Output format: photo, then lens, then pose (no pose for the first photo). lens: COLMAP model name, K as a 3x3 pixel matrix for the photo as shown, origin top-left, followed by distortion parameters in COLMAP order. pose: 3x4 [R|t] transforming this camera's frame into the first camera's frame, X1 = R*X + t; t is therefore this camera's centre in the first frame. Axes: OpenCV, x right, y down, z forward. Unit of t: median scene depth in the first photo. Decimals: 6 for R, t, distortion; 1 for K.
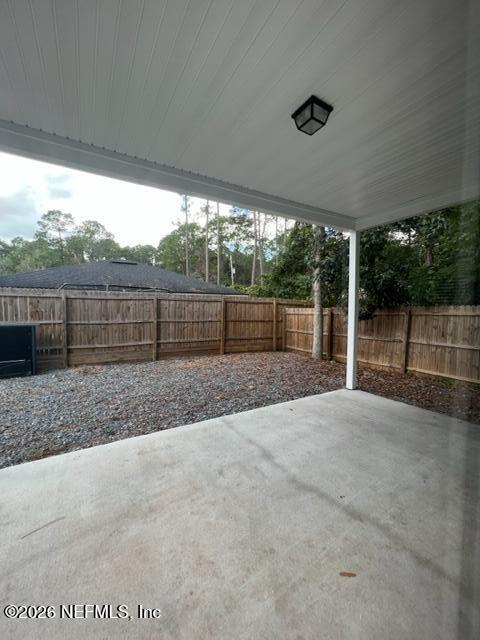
lens RADIAL K [[255.7, 0, 237.6], [0, 255.7, 318.1], [0, 0, 1]] dist [-0.007996, 0.000163]
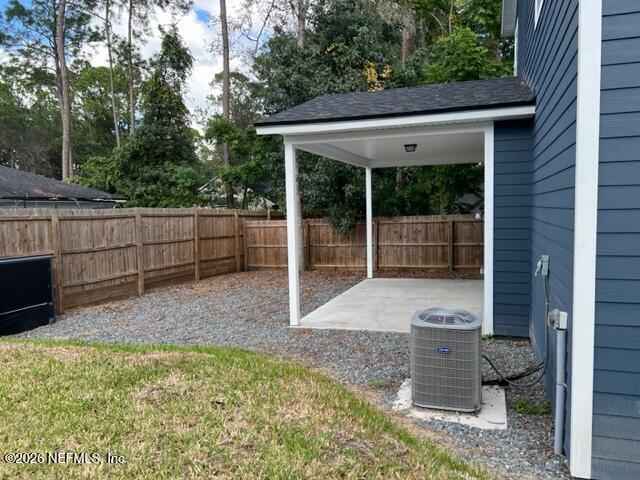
lens RADIAL K [[482.1, 0, 321.0], [0, 482.1, 241.4], [0, 0, 1]] dist [-0.034333, -0.001841]
pose [[0.752441, -0.065387, 0.655407, -0.788266], [0.049334, 0.997860, 0.042914, -0.029608], [-0.656810, 0.000044, 0.754056, -0.439904]]
